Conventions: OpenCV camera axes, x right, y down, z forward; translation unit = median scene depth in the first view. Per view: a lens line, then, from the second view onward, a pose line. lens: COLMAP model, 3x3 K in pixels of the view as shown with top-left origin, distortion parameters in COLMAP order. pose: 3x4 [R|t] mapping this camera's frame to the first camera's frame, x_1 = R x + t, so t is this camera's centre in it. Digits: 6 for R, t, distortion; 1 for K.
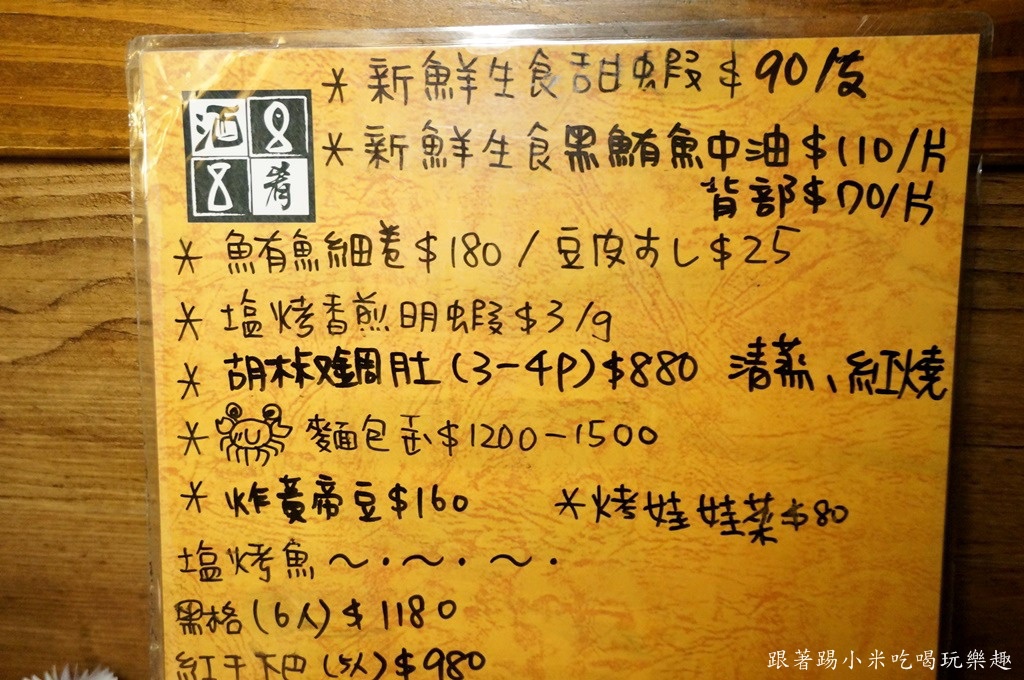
lens RADIAL K [[1061.7, 0, 513.0], [0, 1061.7, 338.1], [0, 0, 1]] dist [0.044264, 0.000000]
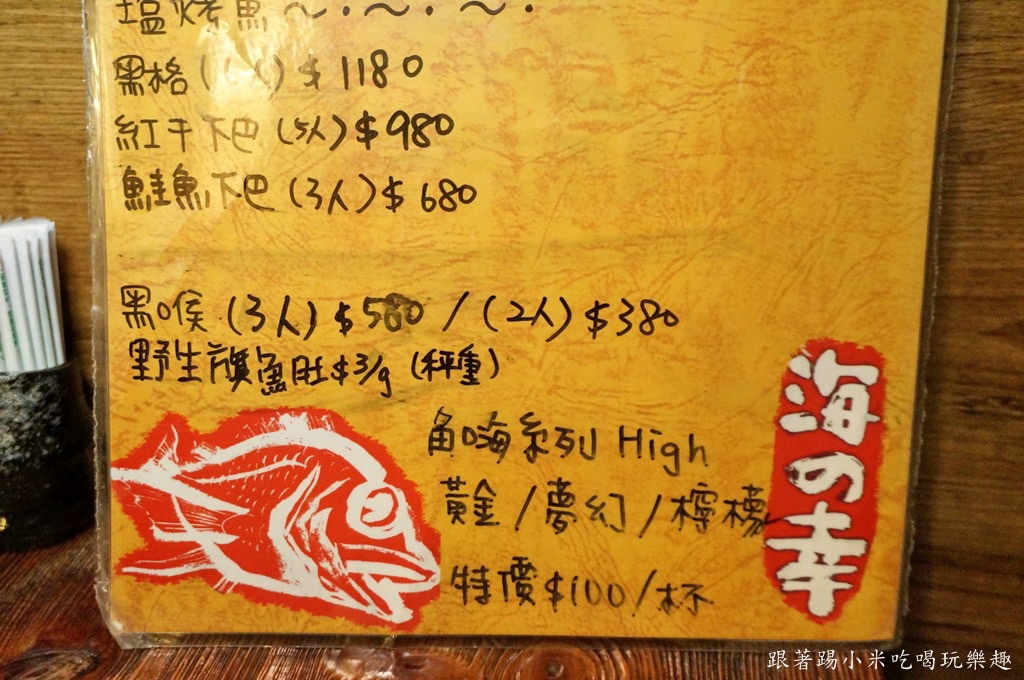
lens RADIAL K [[1061.7, 0, 511.4], [0, 1061.7, 341.8], [0, 0, 1]] dist [0.044264, 0.000000]
pose [[0.999394, 0.010797, 0.033088, -0.004527], [-0.010997, 0.999922, 0.005882, 0.484698], [-0.033022, -0.006242, 0.999435, 0.074349]]
